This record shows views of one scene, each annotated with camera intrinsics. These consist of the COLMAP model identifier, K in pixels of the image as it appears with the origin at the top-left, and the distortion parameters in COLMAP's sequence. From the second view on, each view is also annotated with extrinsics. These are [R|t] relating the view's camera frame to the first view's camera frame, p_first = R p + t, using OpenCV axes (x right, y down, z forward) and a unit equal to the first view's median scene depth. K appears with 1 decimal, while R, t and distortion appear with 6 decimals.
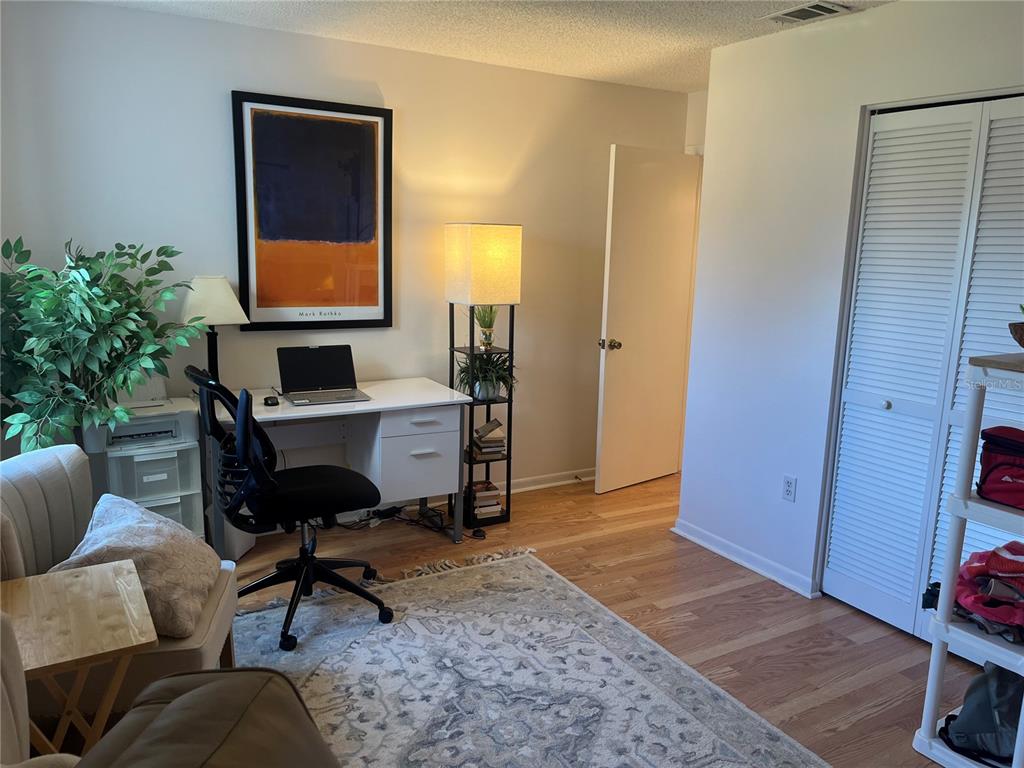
lens RADIAL K [[775.7, 0, 520.0], [0, 775.7, 386.1], [0, 0, 1]] dist [0.054556, -0.078042]
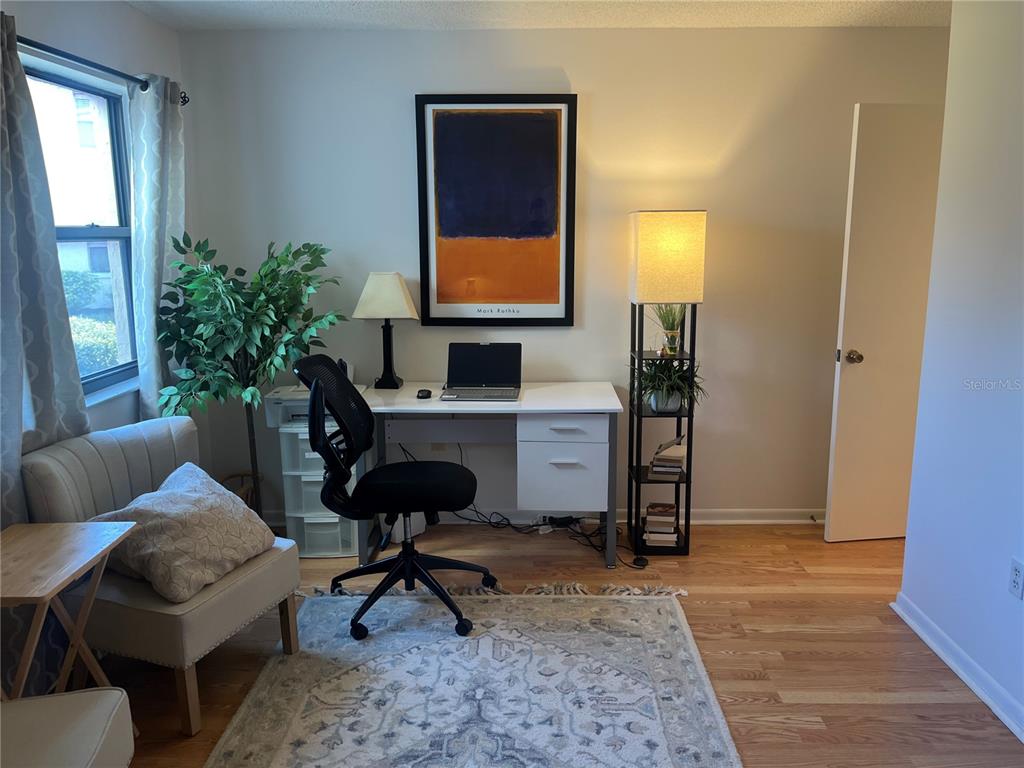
lens RADIAL K [[775.7, 0, 513.3], [0, 775.7, 382.3], [0, 0, 1]] dist [0.054556, -0.078042]
pose [[0.856834, 0.066366, -0.511303, 0.297696], [-0.070682, 0.997438, 0.011018, -0.015483], [0.510725, 0.026700, 0.859330, 0.179901]]
